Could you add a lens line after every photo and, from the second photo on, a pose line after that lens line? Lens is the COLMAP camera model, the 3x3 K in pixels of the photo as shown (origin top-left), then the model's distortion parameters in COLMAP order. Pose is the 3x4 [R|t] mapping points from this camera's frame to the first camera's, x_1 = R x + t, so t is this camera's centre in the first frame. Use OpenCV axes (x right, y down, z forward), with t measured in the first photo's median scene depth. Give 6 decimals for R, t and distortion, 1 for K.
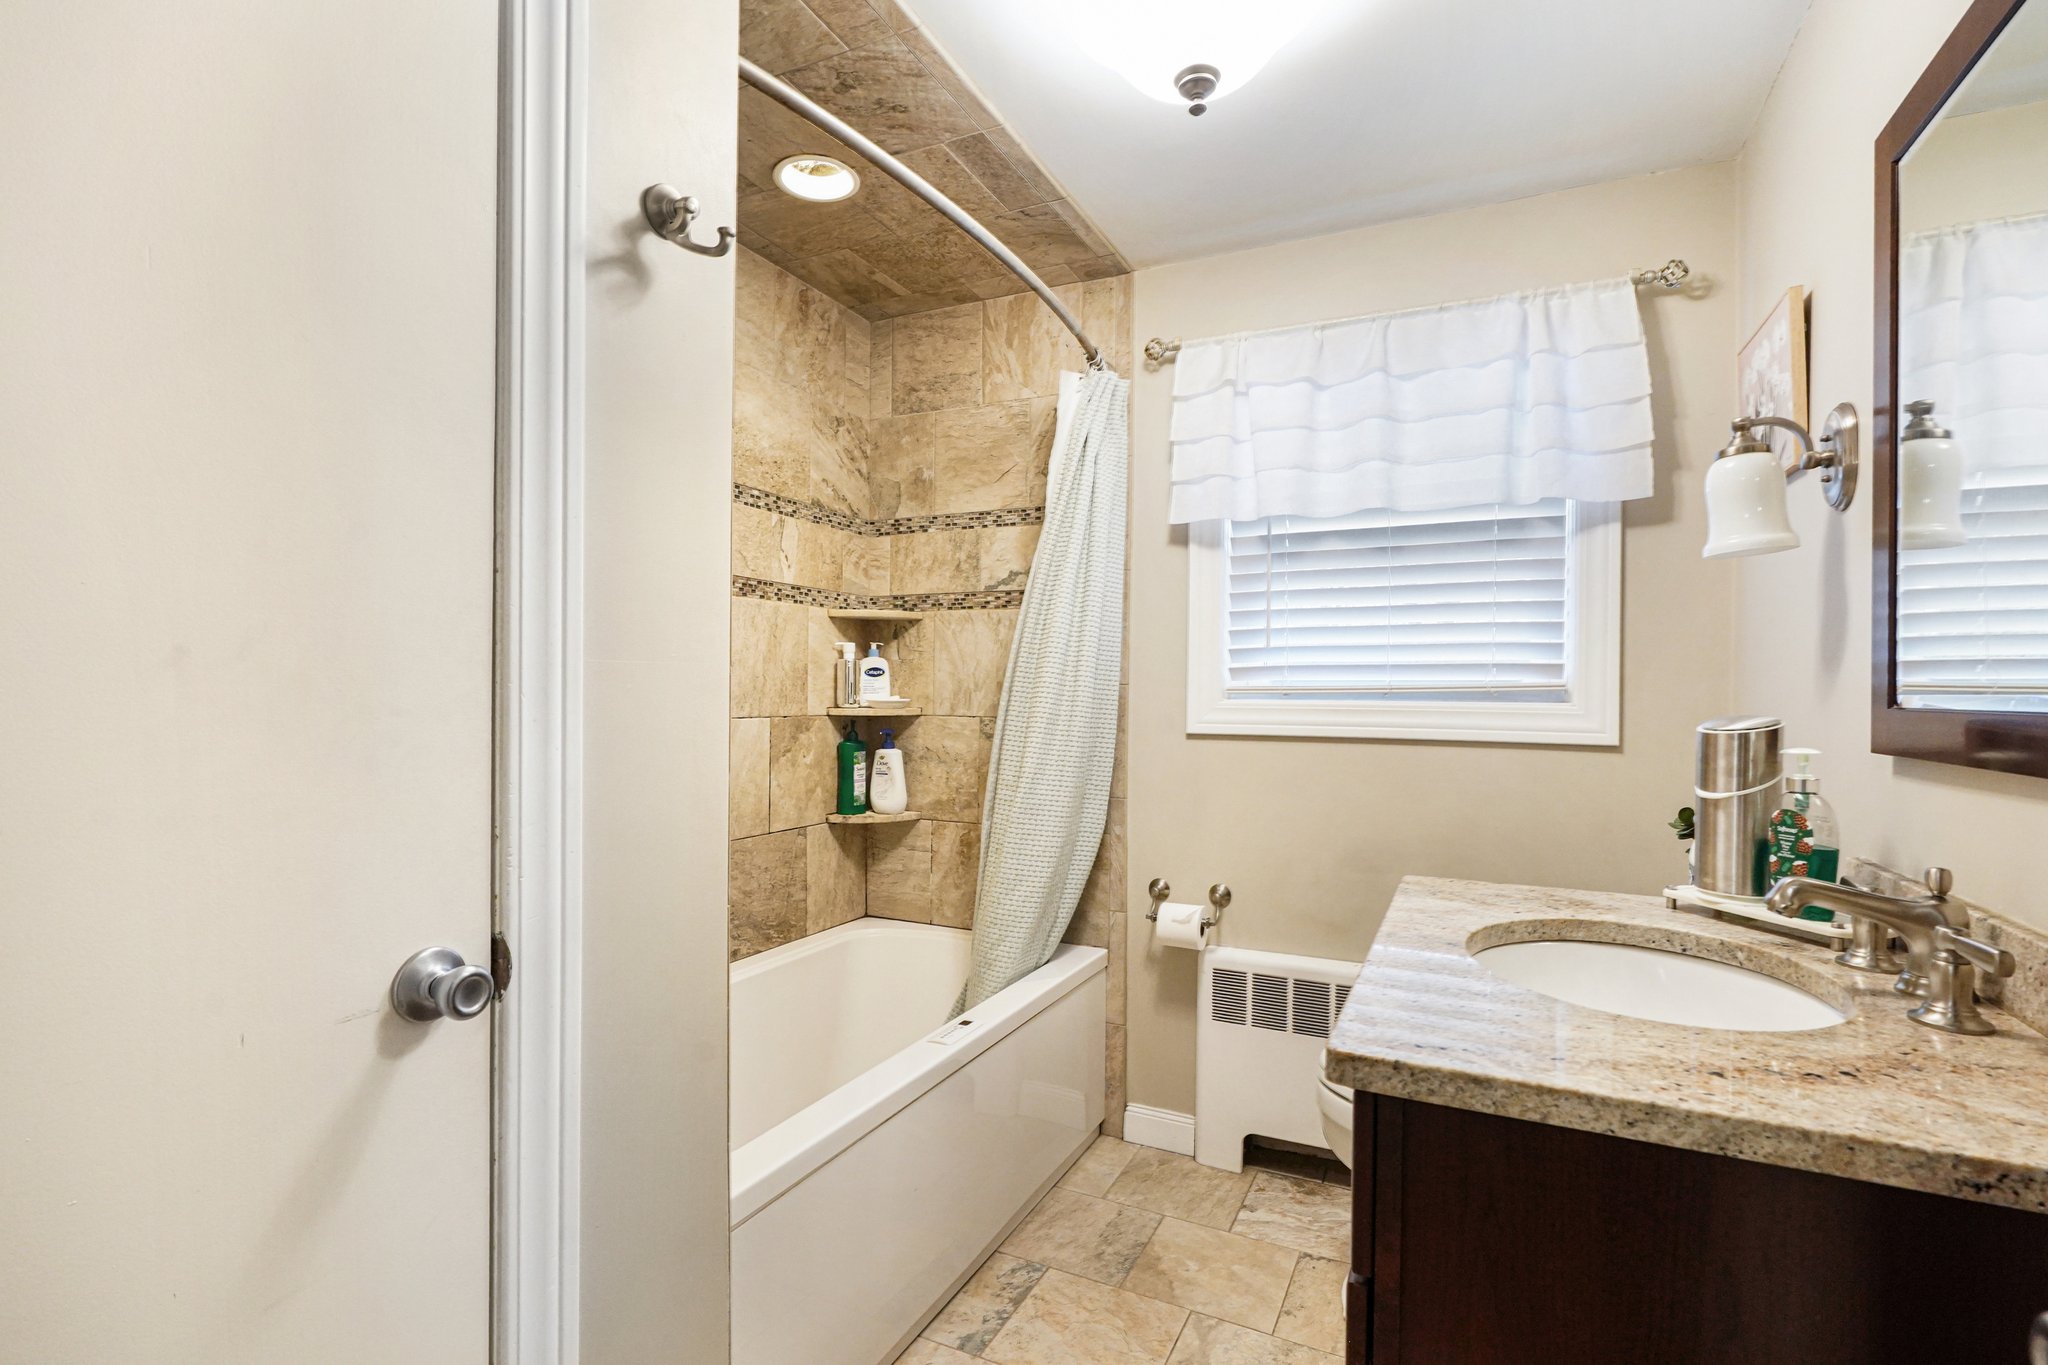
lens RADIAL K [[956.1, 0, 1016.0], [0, 956.1, 681.4], [0, 0, 1]] dist [-0.008032, 0.000337]
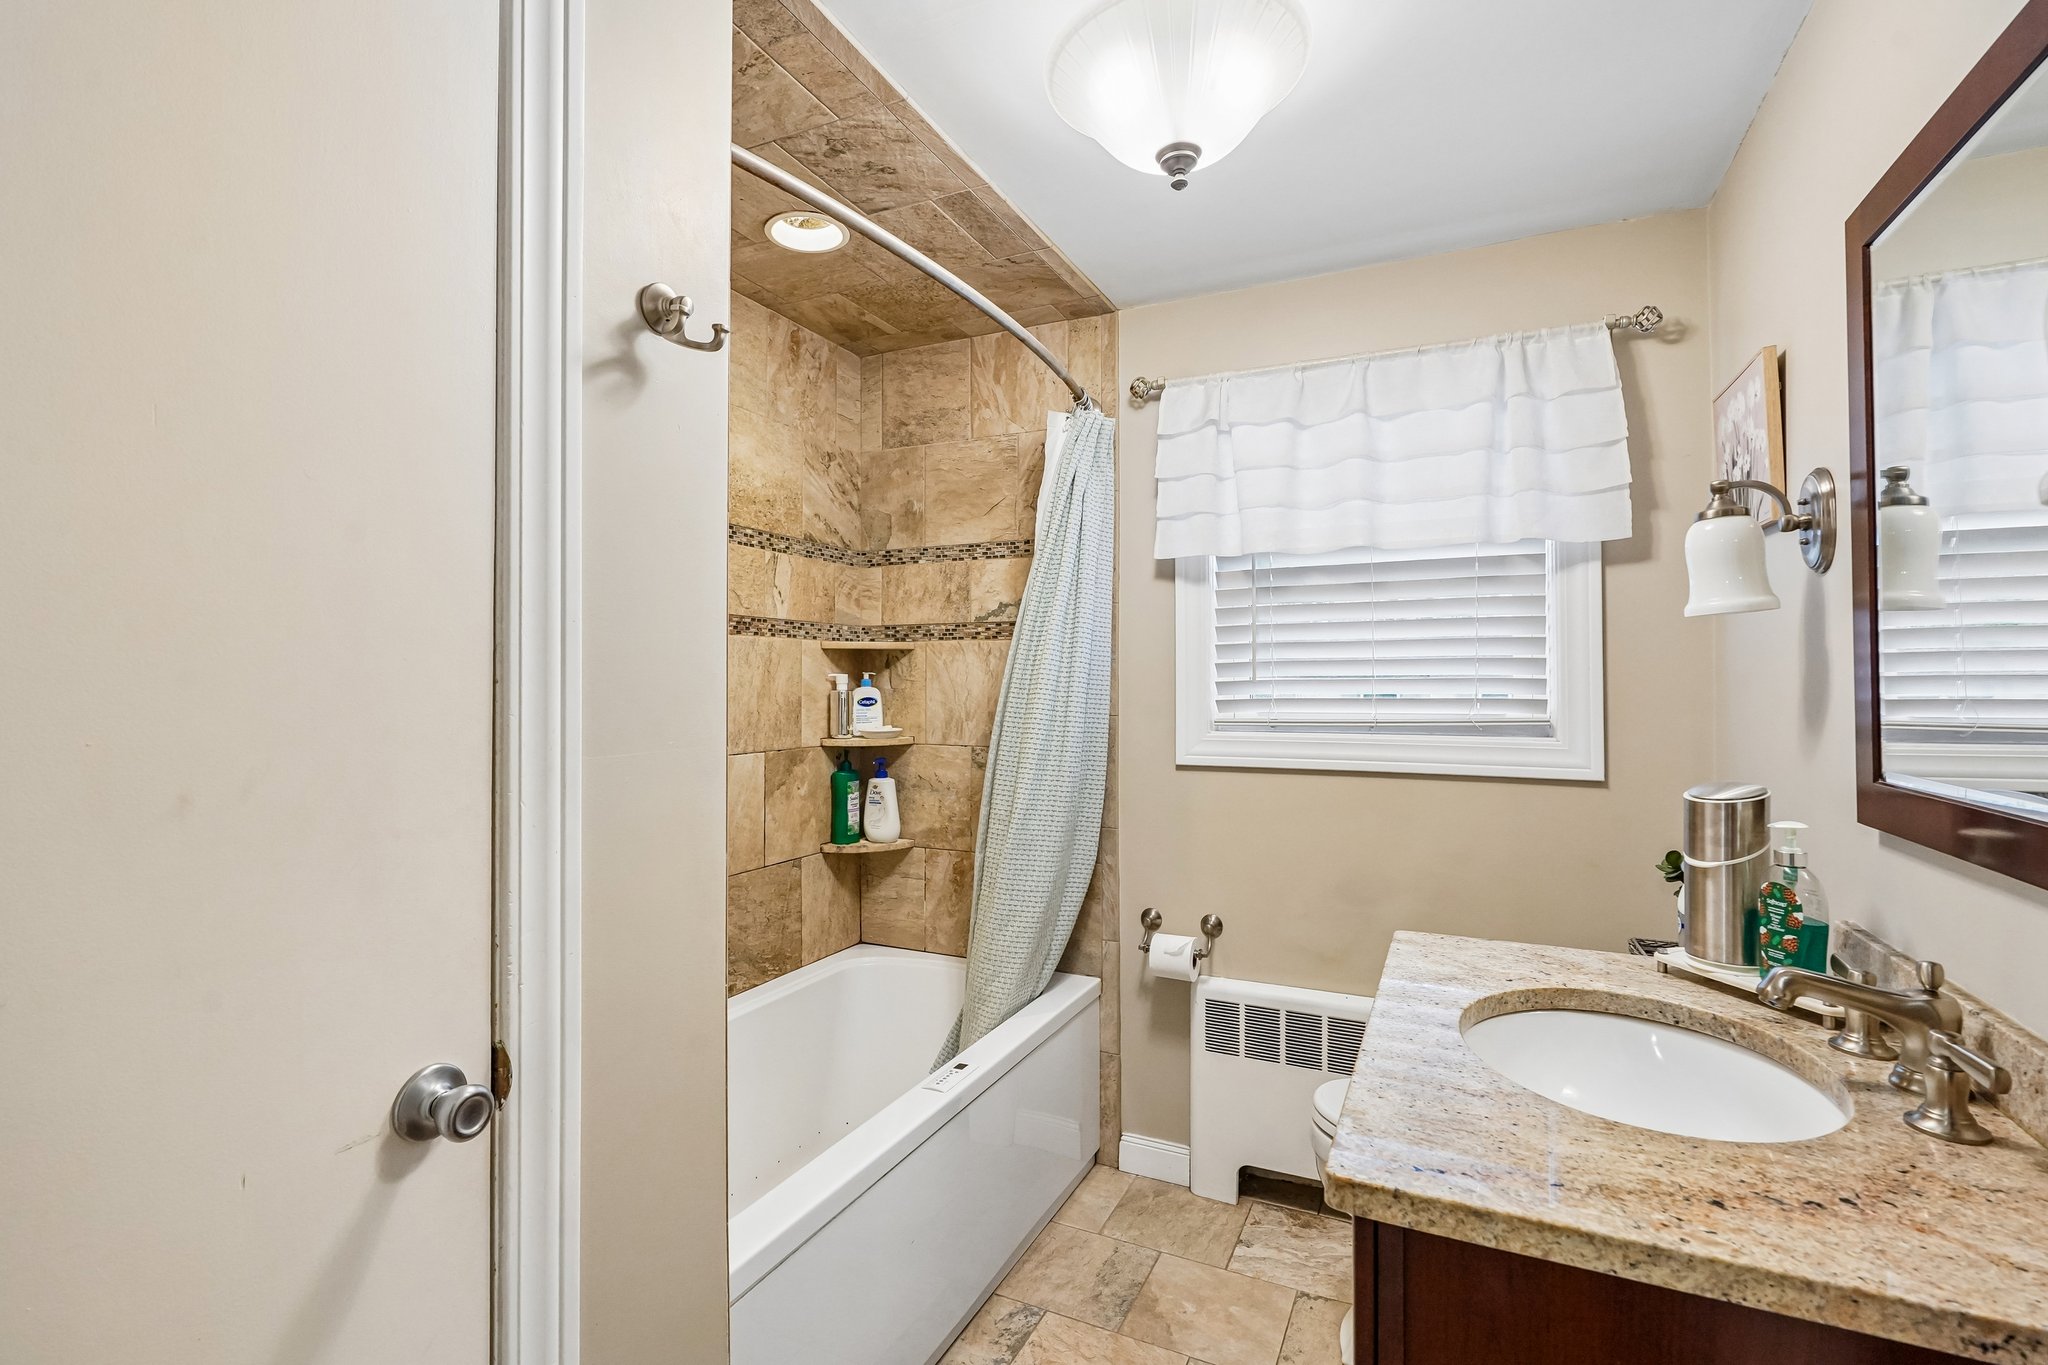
lens RADIAL K [[940.0, 0, 1005.4], [0, 940.0, 659.3], [0, 0, 1]] dist [-0.003661, -0.001283]
pose [[0.999944, -0.010549, 0.000744, -0.002311], [0.010562, 0.999758, -0.019298, -0.051868], [-0.000540, 0.019304, 0.999814, 0.001615]]
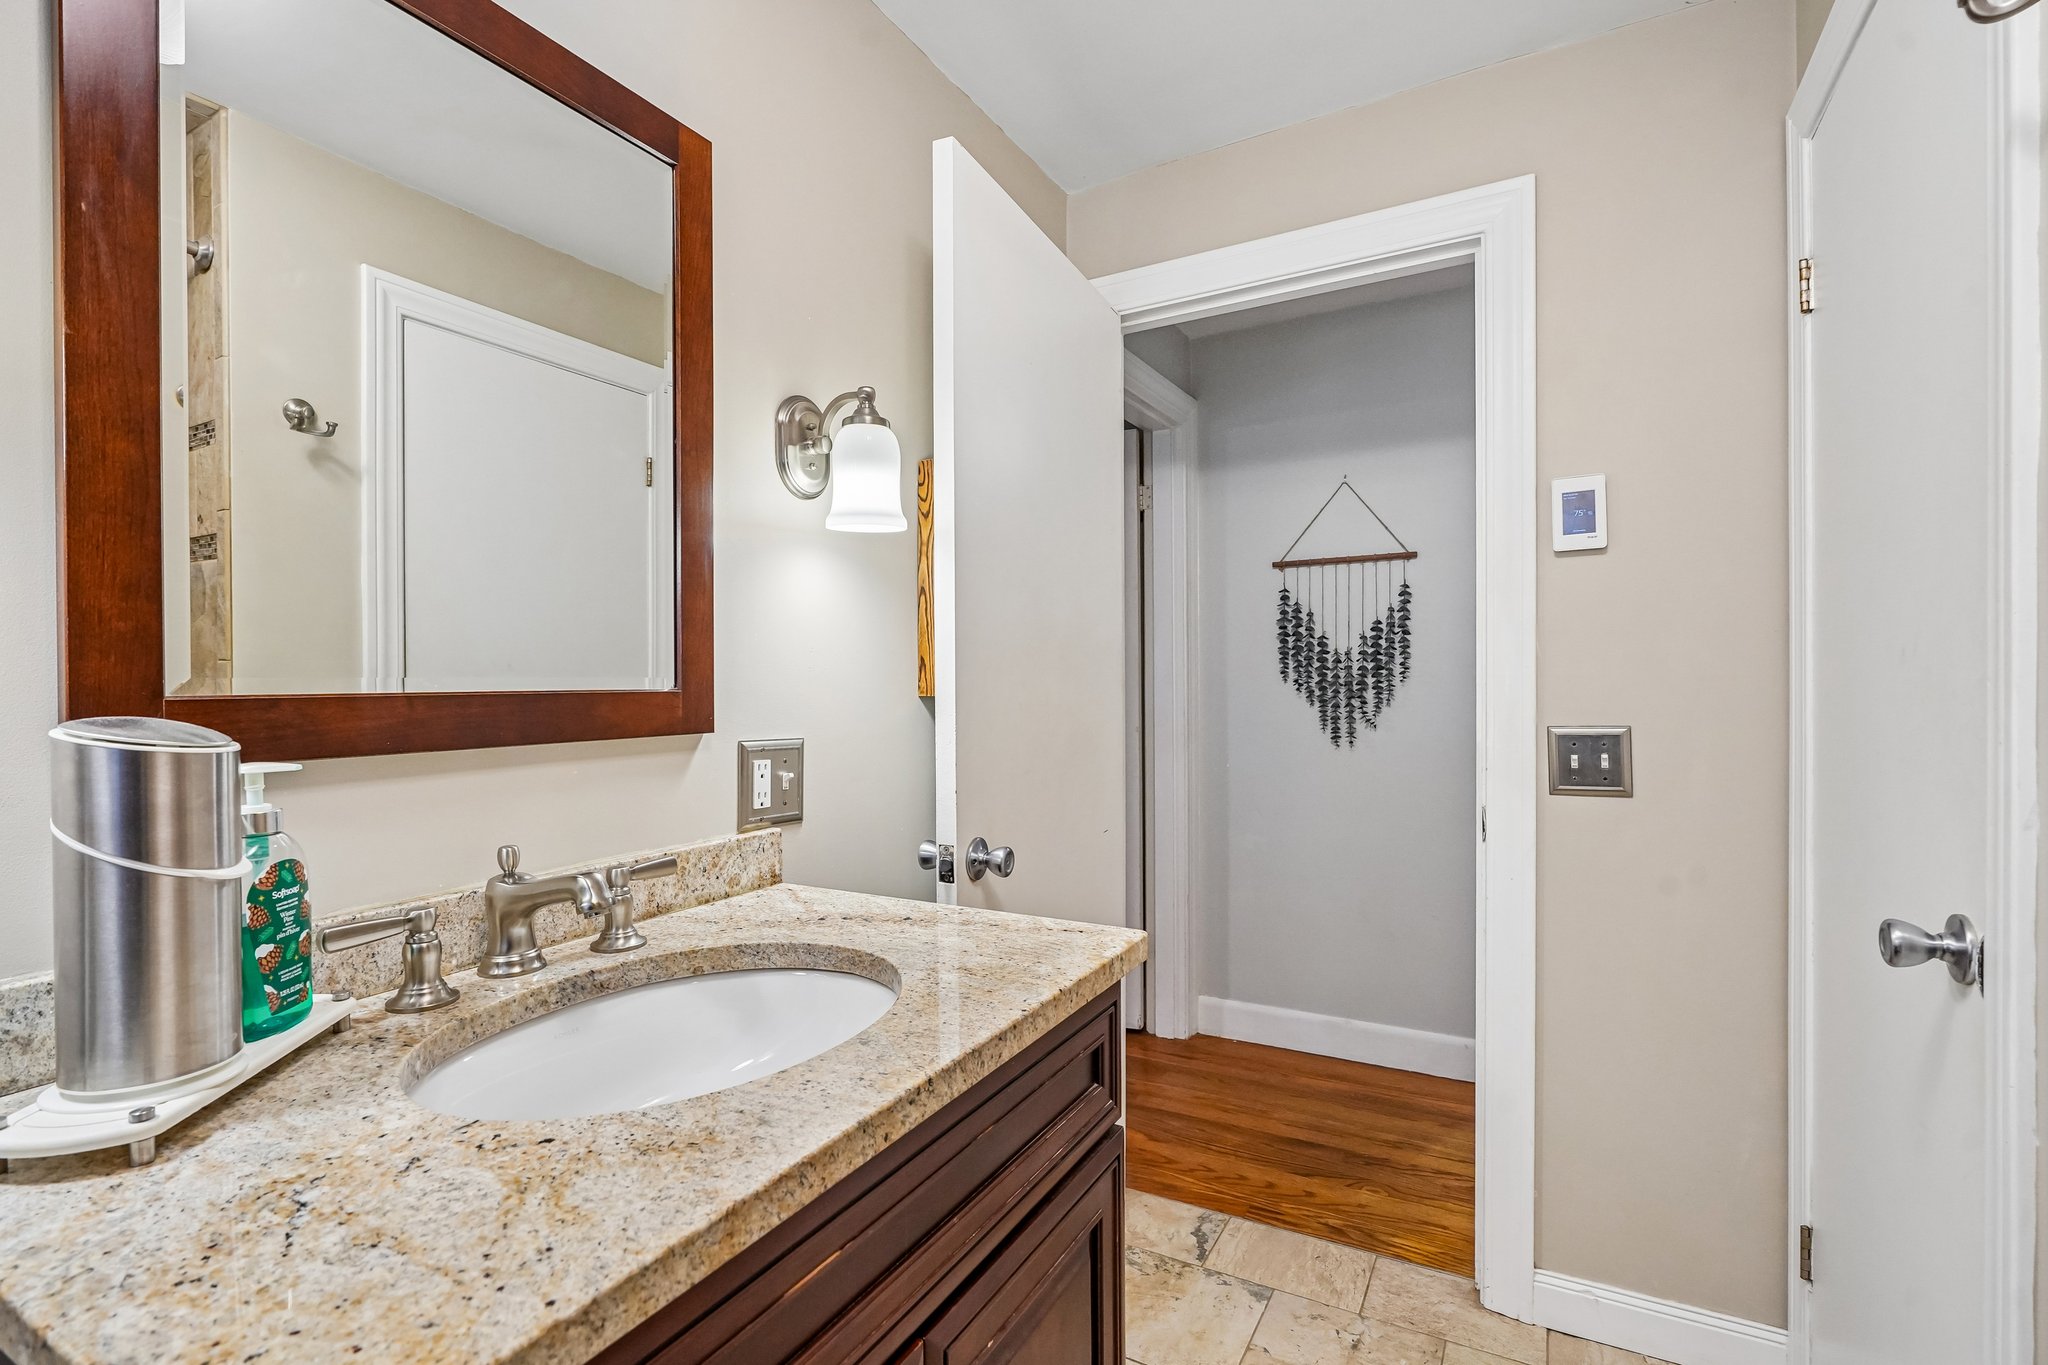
lens RADIAL K [[956.1, 0, 1016.0], [0, 956.1, 681.4], [0, 0, 1]] dist [-0.008032, 0.000337]
pose [[-0.998549, -0.002678, 0.053789, 0.164868], [-0.002804, 0.999994, -0.002264, 0.009234], [-0.053782, -0.002412, -0.998550, 0.886023]]
